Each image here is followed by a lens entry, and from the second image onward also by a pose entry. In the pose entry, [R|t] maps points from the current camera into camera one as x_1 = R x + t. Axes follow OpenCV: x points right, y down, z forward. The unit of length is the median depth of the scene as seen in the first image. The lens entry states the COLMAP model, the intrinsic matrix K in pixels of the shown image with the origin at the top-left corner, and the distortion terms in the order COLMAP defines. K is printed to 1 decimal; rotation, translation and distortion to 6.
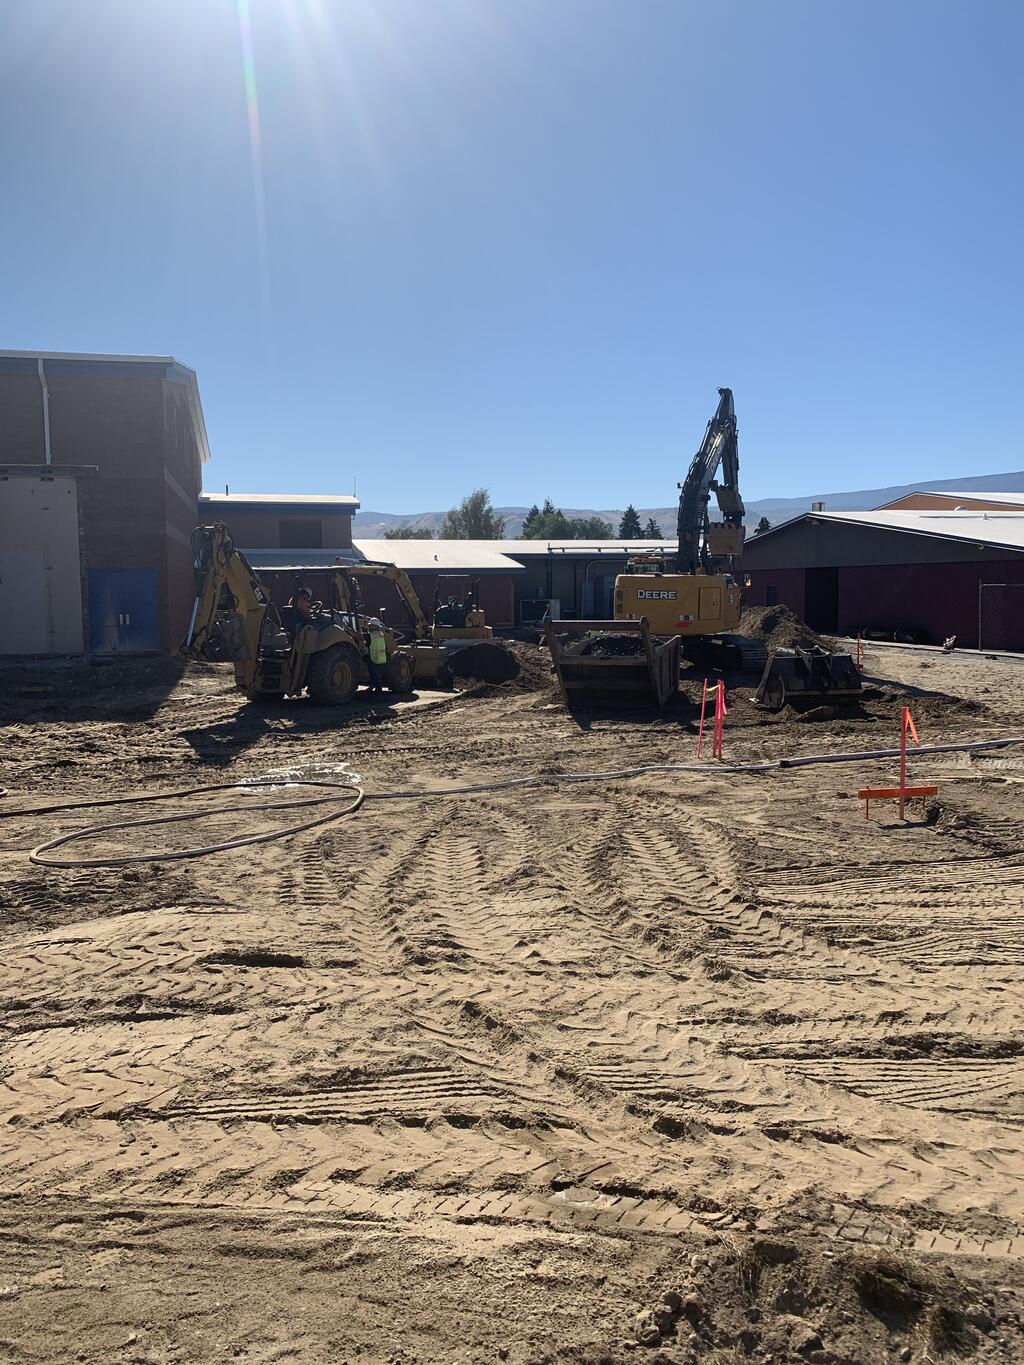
lens RADIAL K [[1051.9, 0, 512.0], [0, 1051.9, 669.7], [0, 0, 1]] dist [0.042723, -0.047473]
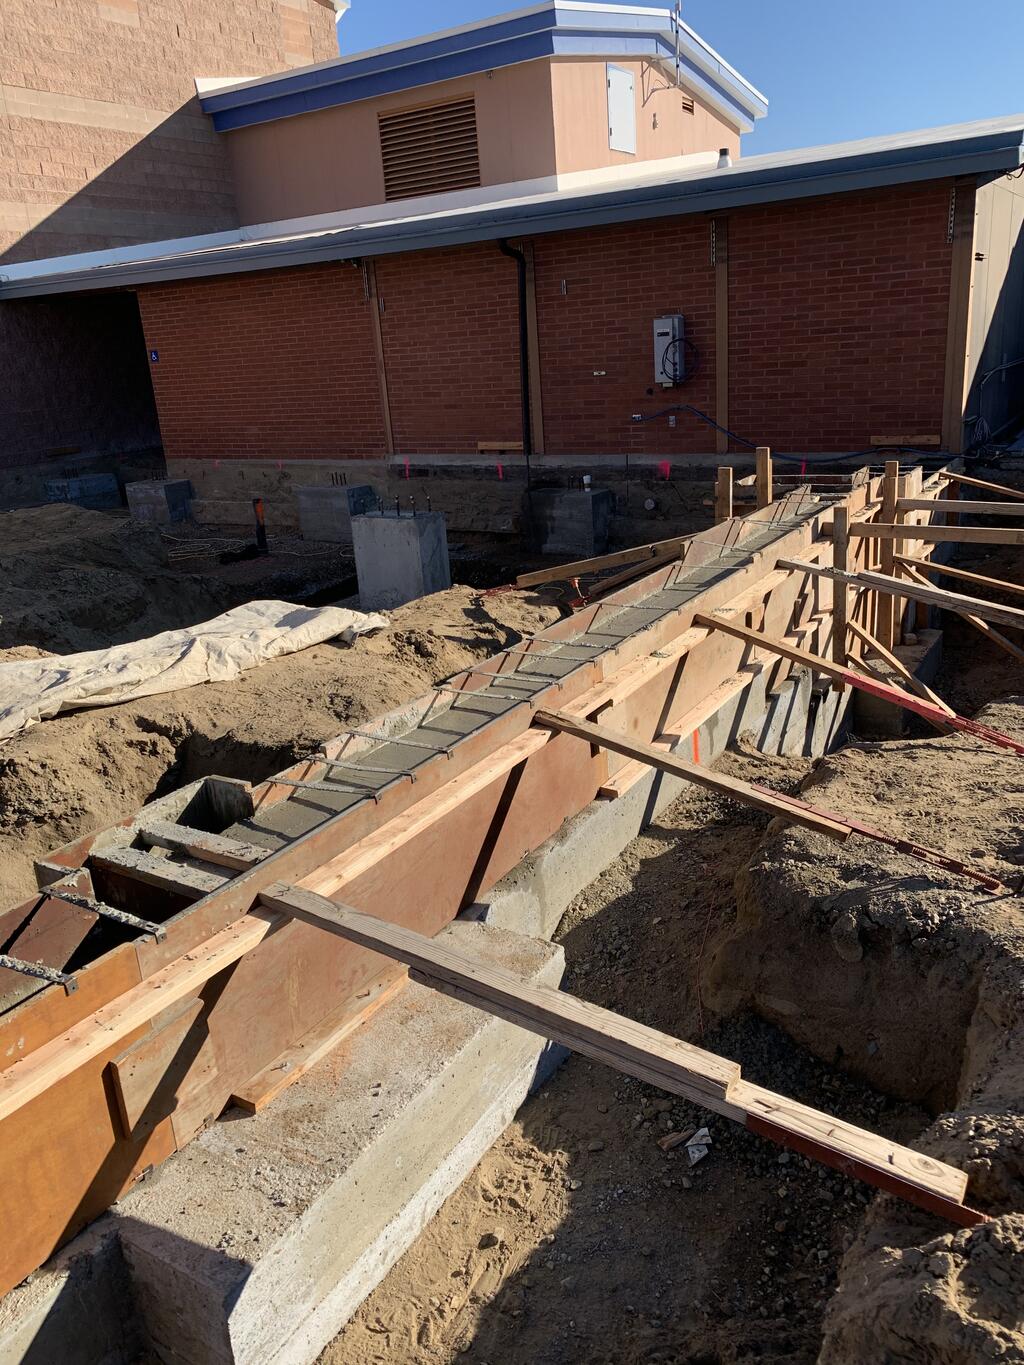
lens RADIAL K [[1051.9, 0, 515.6], [0, 1051.9, 676.4], [0, 0, 1]] dist [0.042723, -0.047473]
pose [[0.705041, 0.177942, -0.686479, 0.088662], [0.007695, 0.966032, 0.258307, -0.050409], [0.709125, -0.187399, 0.679723, 0.745016]]
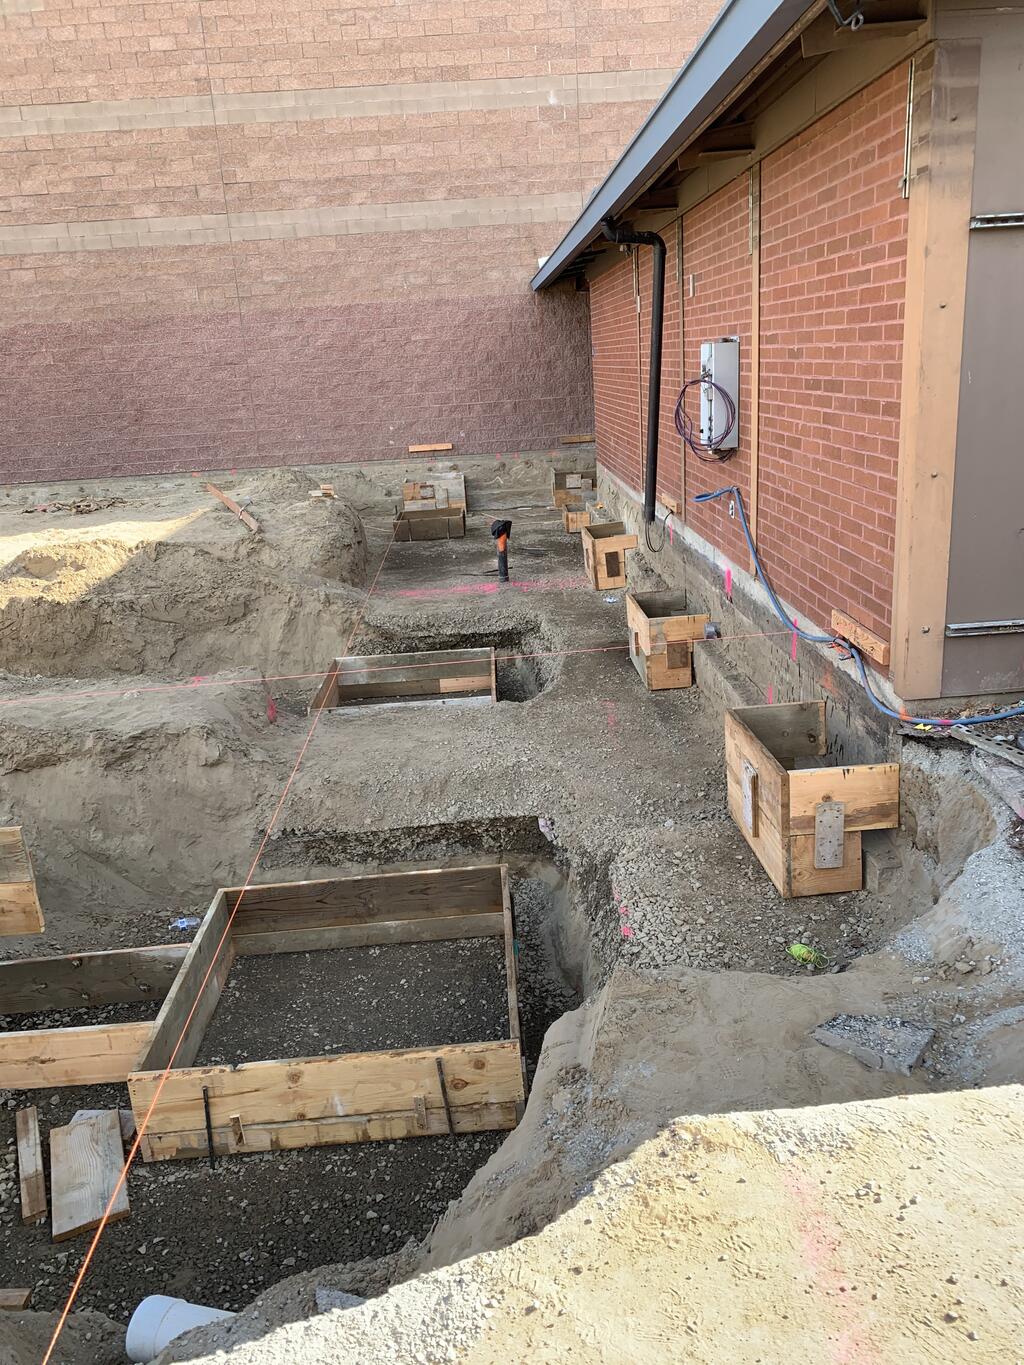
lens RADIAL K [[1051.9, 0, 515.9], [0, 1051.9, 663.1], [0, 0, 1]] dist [0.042723, -0.047473]
pose [[-0.185860, 0.292131, -0.938145, 0.086705], [-0.009900, 0.954175, 0.299084, -0.066352], [0.982526, 0.064876, -0.174451, 0.933024]]
